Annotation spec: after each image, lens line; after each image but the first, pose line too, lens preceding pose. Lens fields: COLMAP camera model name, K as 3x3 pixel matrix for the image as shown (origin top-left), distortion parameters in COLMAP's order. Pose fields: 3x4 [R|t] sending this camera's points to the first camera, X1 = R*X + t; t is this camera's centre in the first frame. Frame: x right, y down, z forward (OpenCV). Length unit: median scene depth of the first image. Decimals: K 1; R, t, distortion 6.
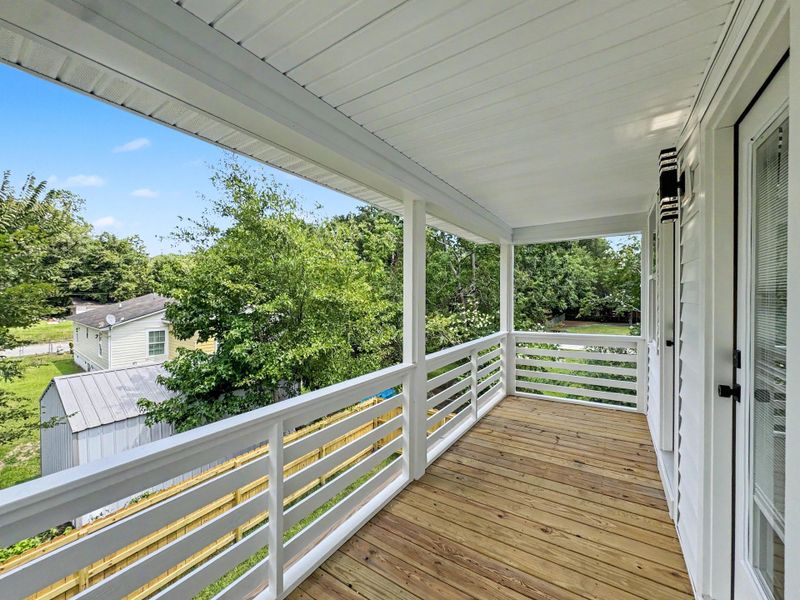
lens RADIAL K [[326.3, 0, 399.9], [0, 326.3, 294.3], [0, 0, 1]] dist [-0.001482, -0.000182]
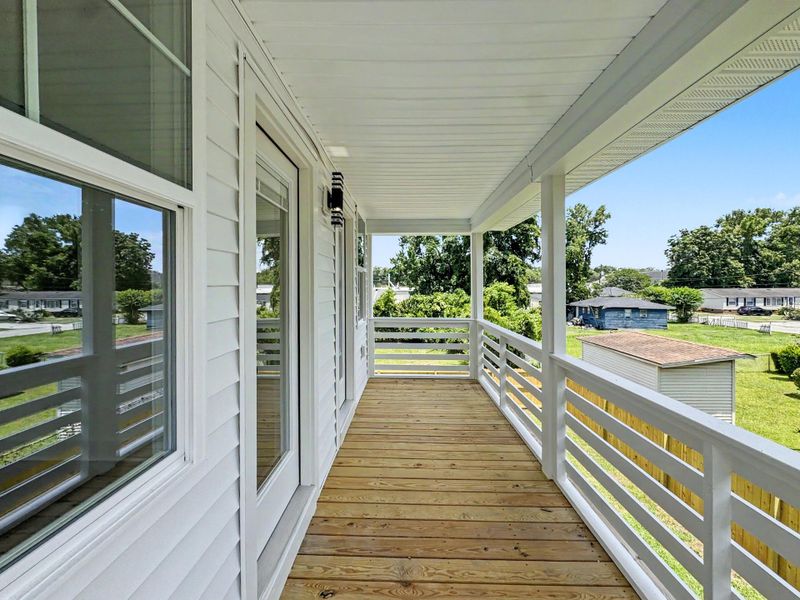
lens RADIAL K [[333.9, 0, 399.0], [0, 333.9, 288.2], [0, 0, 1]] dist [0.000026, -0.000064]
pose [[-0.851347, 0.006880, -0.524558, 0.961915], [0.006926, 0.999974, 0.001875, 0.022200], [0.524557, -0.002037, -0.851373, 1.669874]]
